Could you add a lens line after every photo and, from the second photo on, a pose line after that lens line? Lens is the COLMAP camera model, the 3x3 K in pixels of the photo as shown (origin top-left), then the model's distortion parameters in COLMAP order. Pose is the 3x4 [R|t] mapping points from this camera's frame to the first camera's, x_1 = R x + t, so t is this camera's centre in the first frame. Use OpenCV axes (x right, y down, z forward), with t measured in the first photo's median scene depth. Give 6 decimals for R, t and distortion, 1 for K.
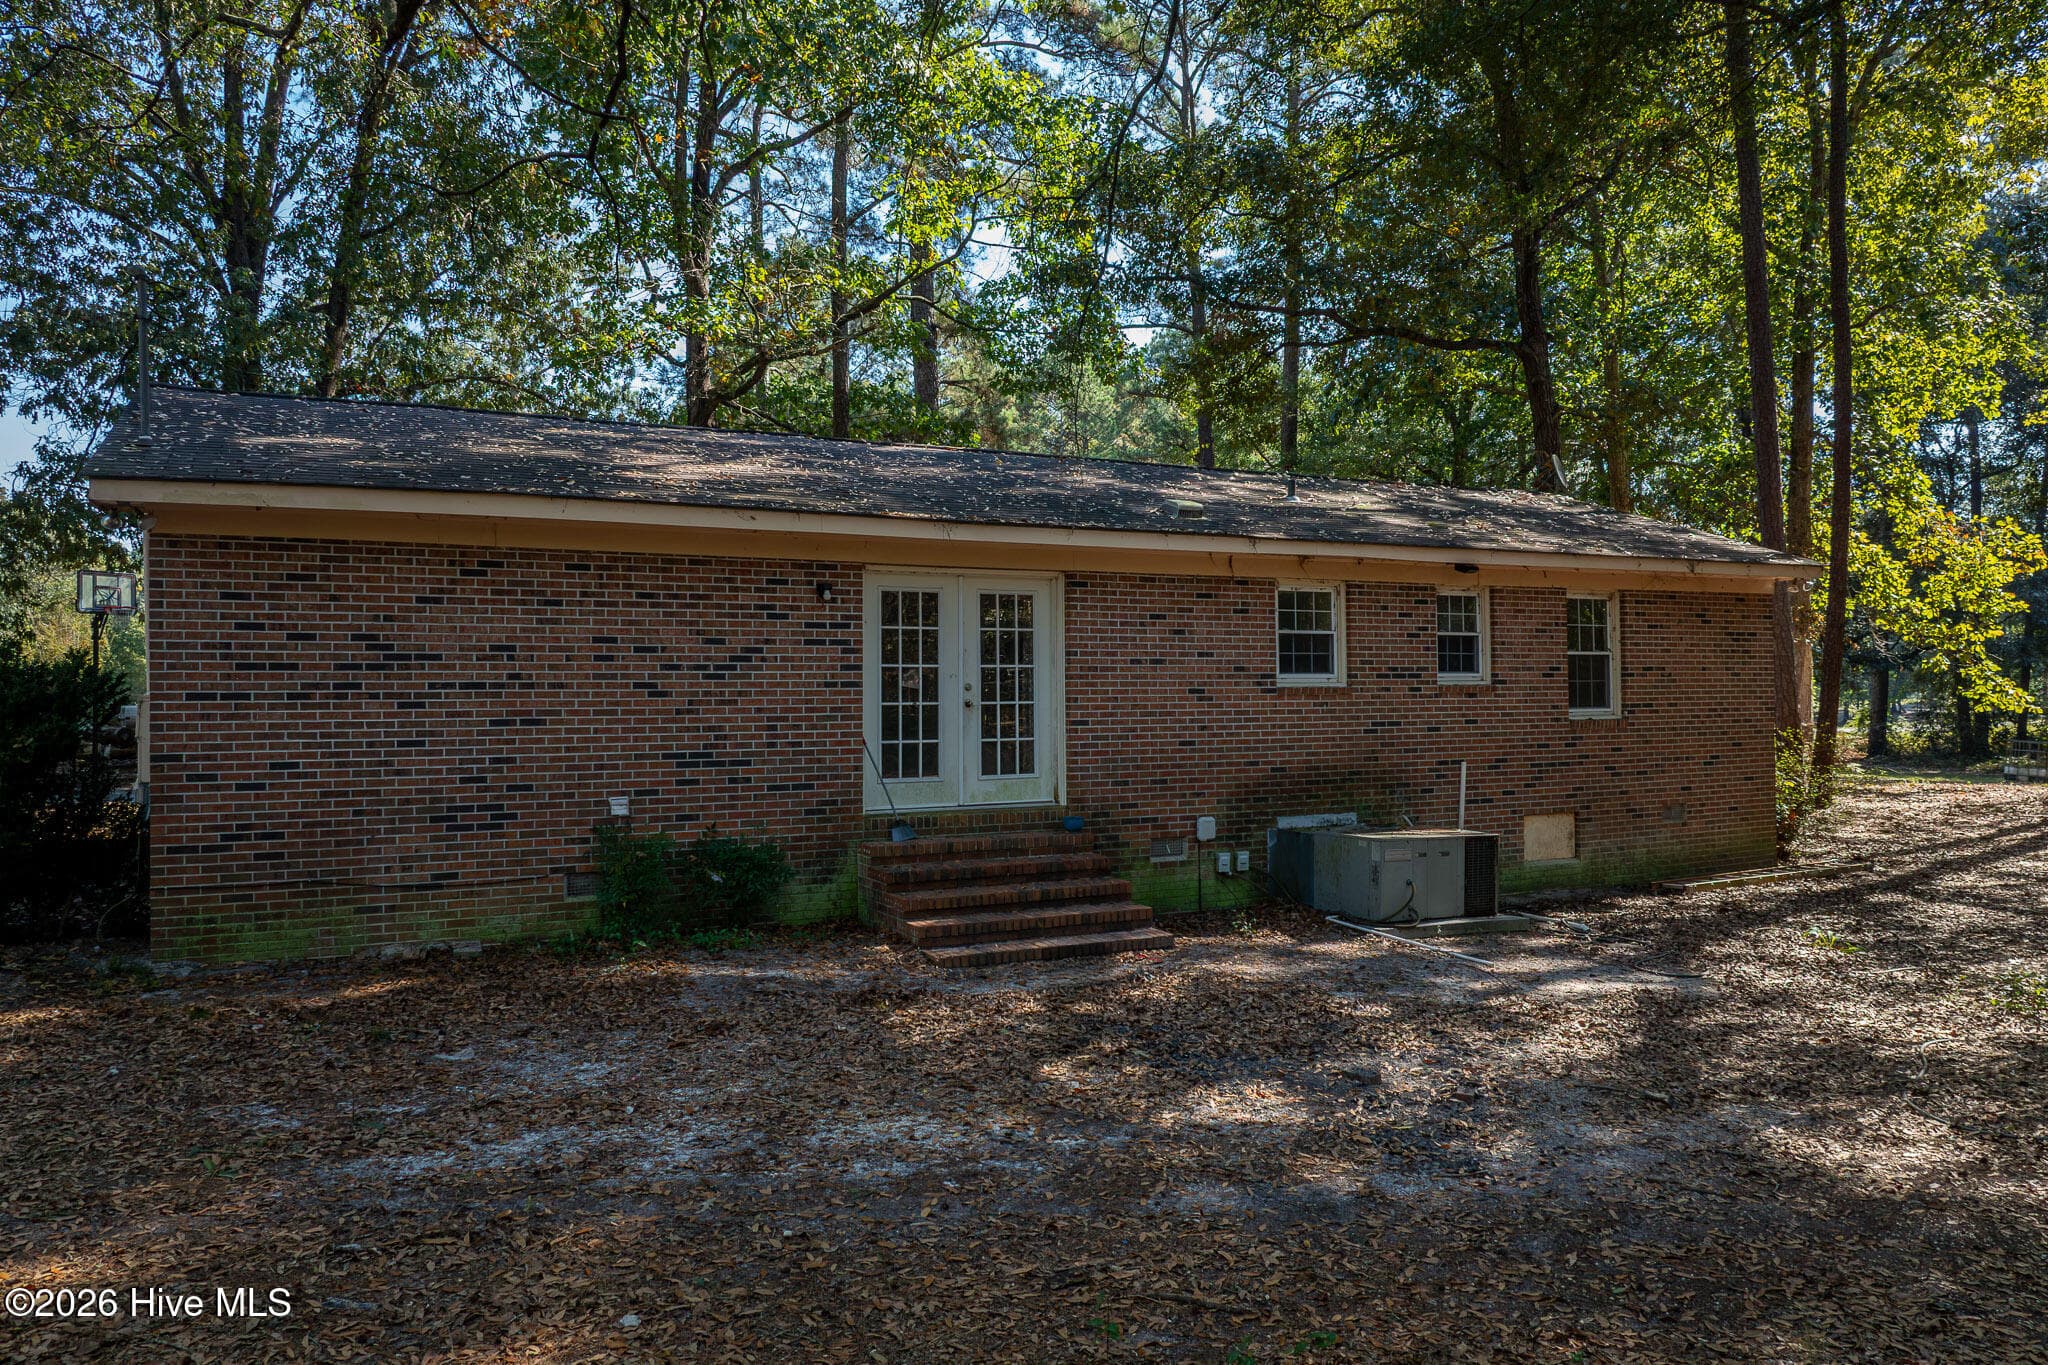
lens RADIAL K [[1459.7, 0, 1023.6], [0, 1459.7, 673.9], [0, 0, 1]] dist [-0.042025, 0.004140]
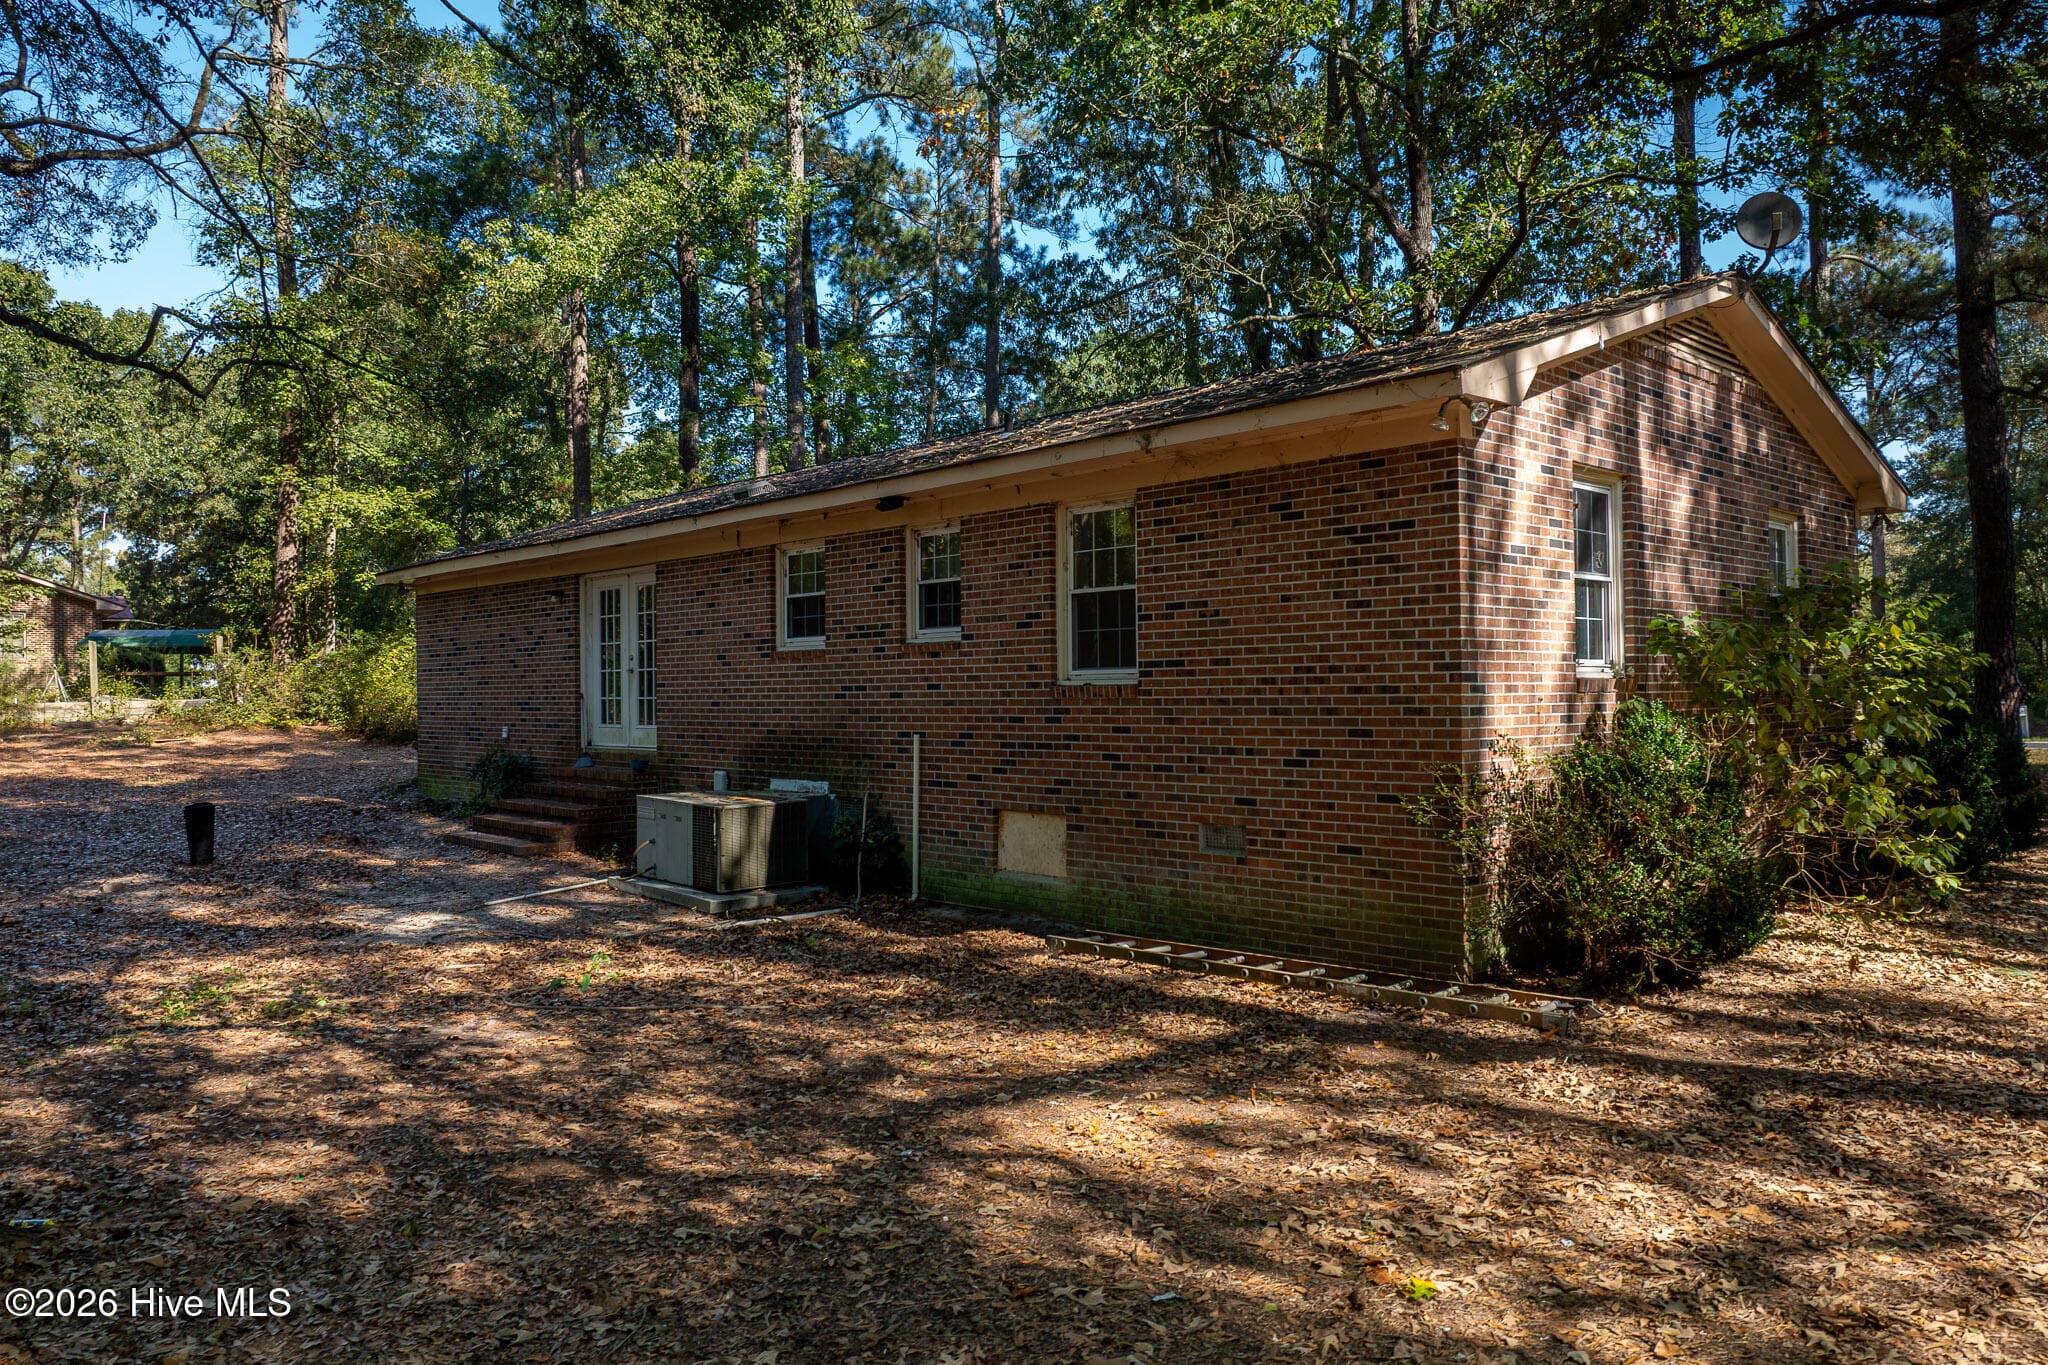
lens RADIAL K [[1459.7, 0, 1036.4], [0, 1459.7, 674.3], [0, 0, 1]] dist [-0.042025, 0.004140]
pose [[0.277164, -0.007126, -0.960796, 1.331327], [0.021187, 0.999775, -0.001303, 0.033475], [0.960589, -0.019995, 0.277253, 0.987990]]
